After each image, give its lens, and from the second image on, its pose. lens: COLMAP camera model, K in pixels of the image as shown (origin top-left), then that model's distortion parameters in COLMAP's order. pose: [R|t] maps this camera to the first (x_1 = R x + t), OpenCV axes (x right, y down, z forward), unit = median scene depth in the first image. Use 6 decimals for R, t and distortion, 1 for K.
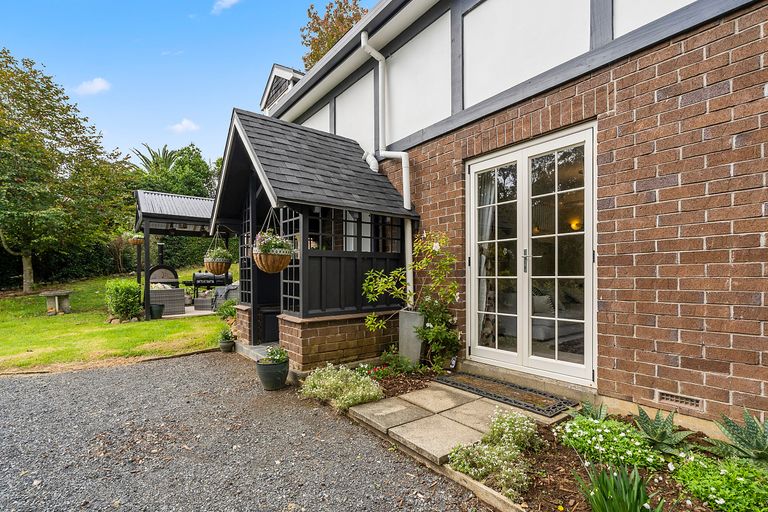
lens RADIAL K [[353.2, 0, 374.1], [0, 353.2, 278.2], [0, 0, 1]] dist [-0.003133, 0.000242]
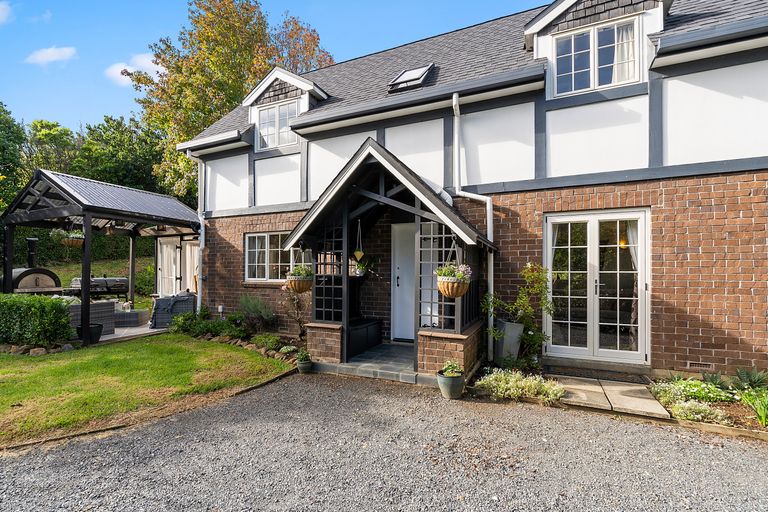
lens RADIAL K [[353.2, 0, 376.7], [0, 353.2, 270.2], [0, 0, 1]] dist [-0.003133, 0.000242]
pose [[0.886303, 0.012391, 0.462941, -1.174392], [-0.005305, 0.999848, -0.016605, -0.095759], [-0.463076, 0.012261, 0.886234, 0.085950]]
